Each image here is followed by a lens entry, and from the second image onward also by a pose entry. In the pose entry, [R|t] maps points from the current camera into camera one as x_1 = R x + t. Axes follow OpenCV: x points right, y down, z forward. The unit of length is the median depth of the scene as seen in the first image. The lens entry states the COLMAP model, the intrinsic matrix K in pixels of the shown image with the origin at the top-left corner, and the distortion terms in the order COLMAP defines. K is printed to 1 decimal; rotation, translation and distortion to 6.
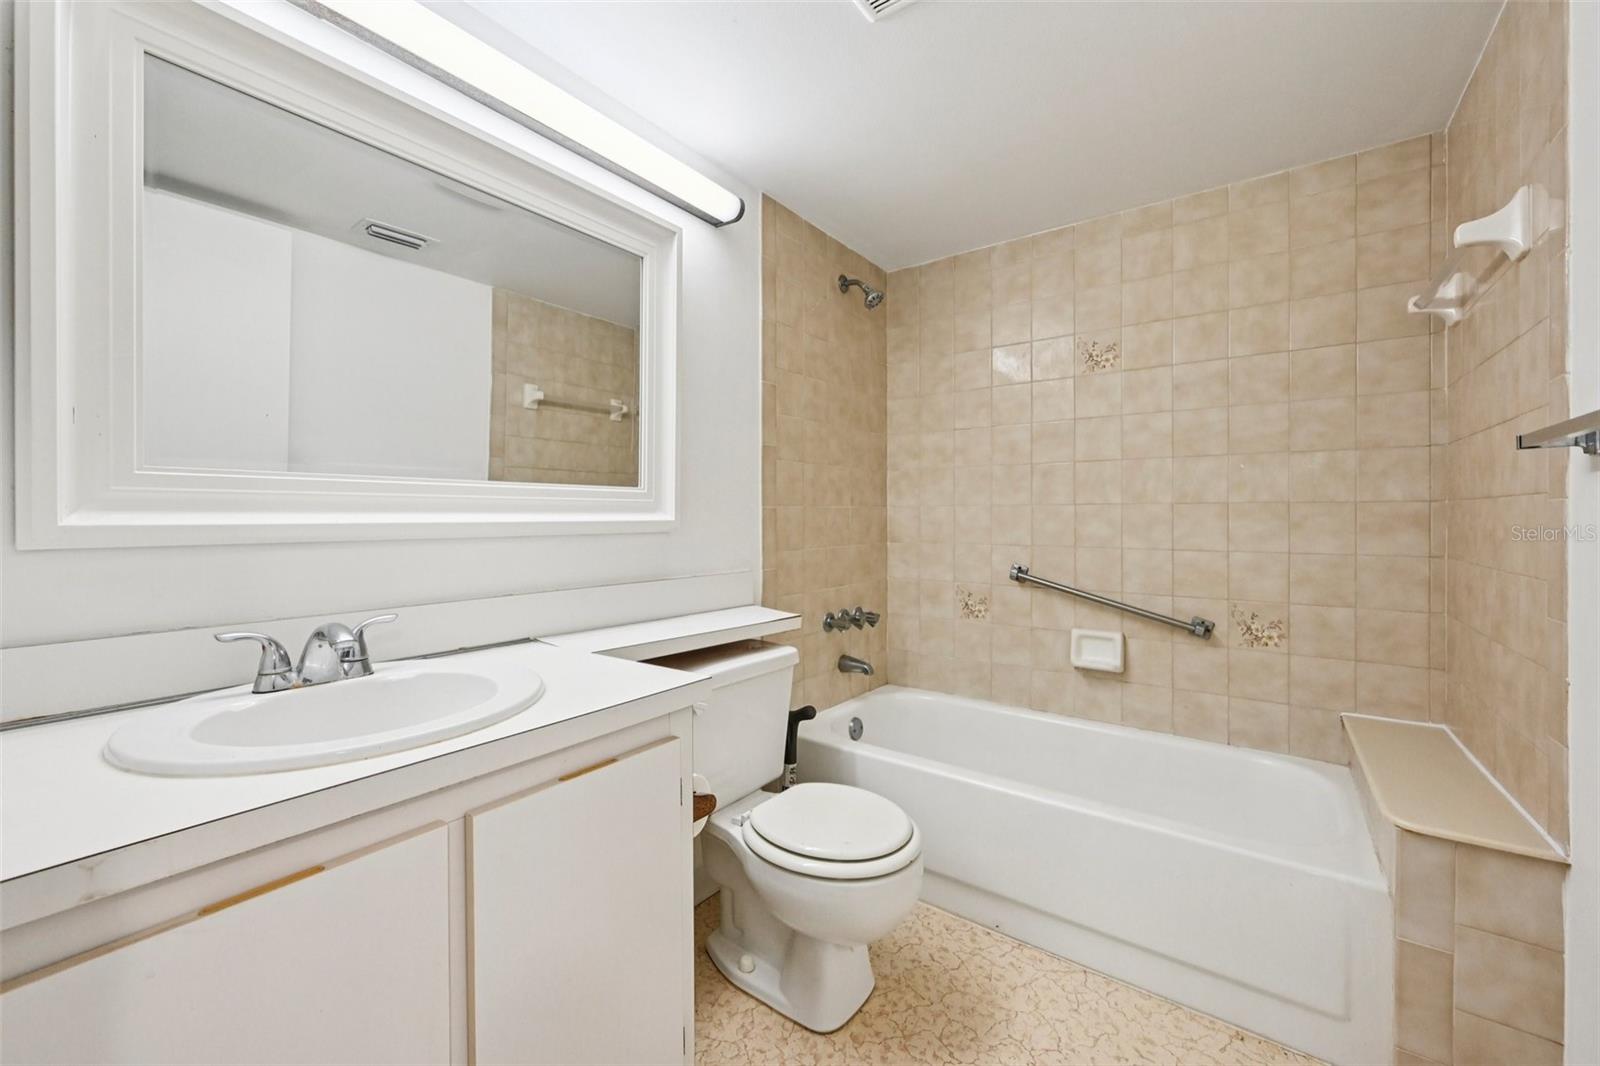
lens RADIAL K [[644.3, 0, 799.5], [0, 644.3, 525.3], [0, 0, 1]] dist [0.000202, 0.000183]
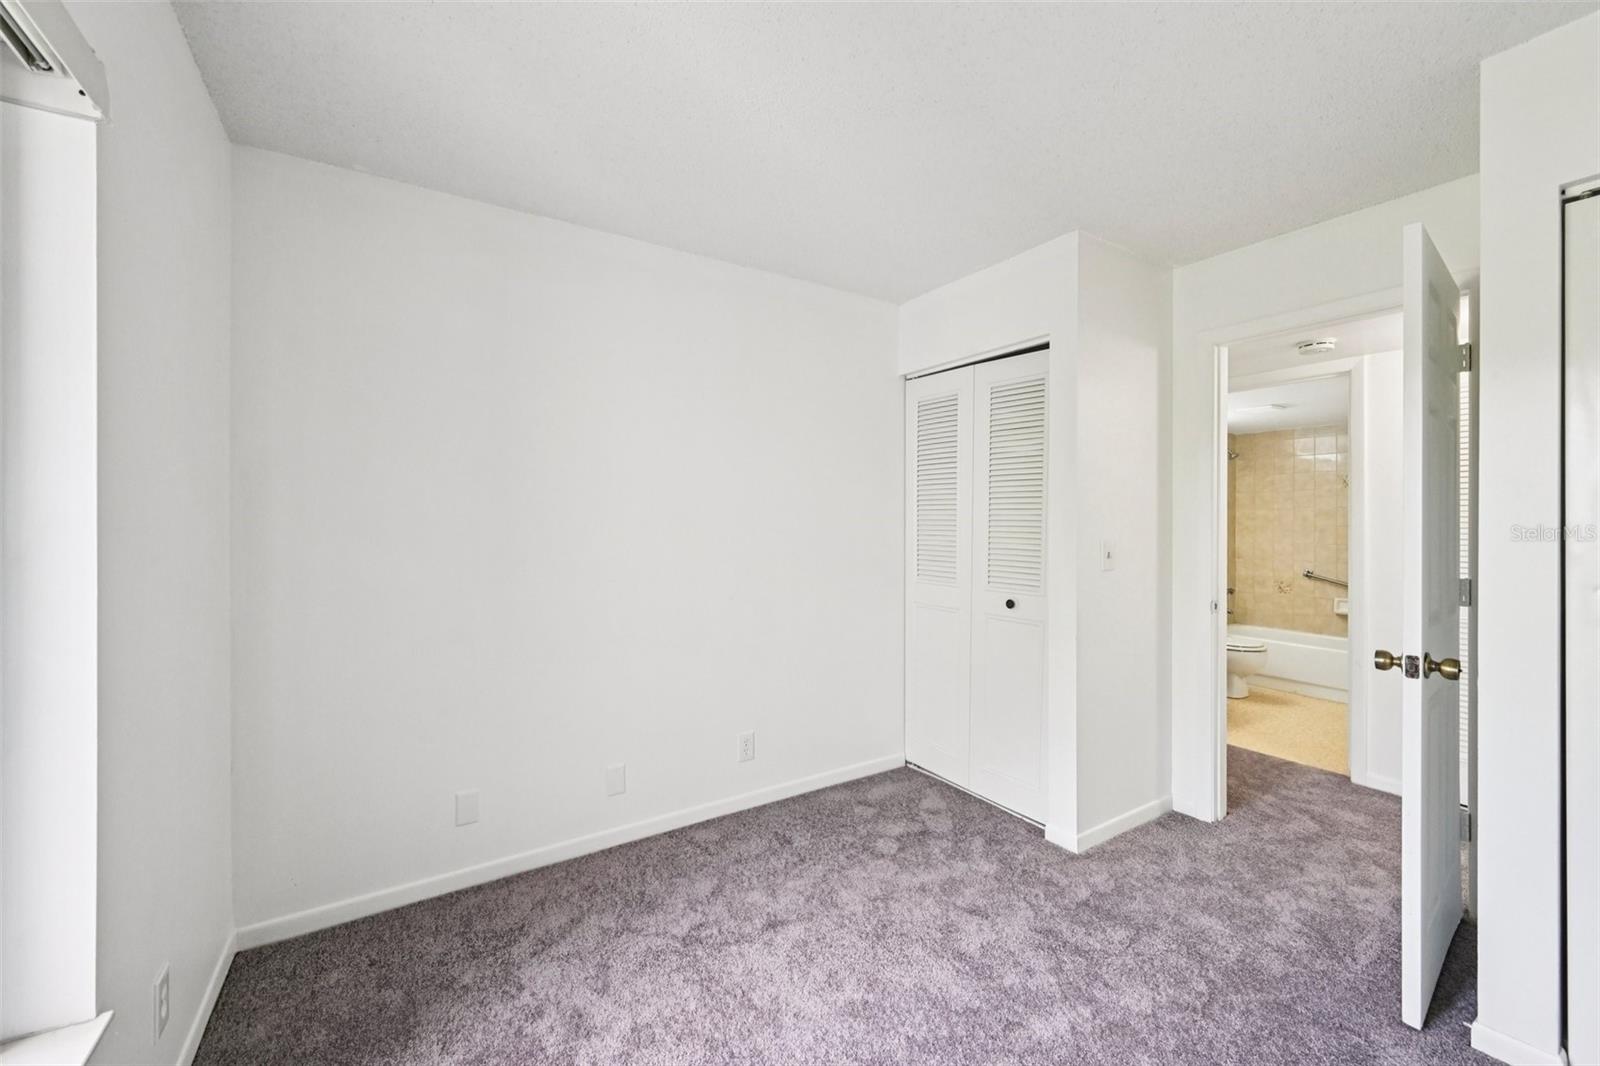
lens RADIAL K [[644.3, 0, 800.7], [0, 644.3, 526.3], [0, 0, 1]] dist [0.000202, 0.000183]
pose [[0.932578, 0.002915, -0.360957, -0.492479], [-0.002941, 0.999996, 0.000476, -0.085782], [0.360957, 0.000618, 0.932582, -1.710843]]
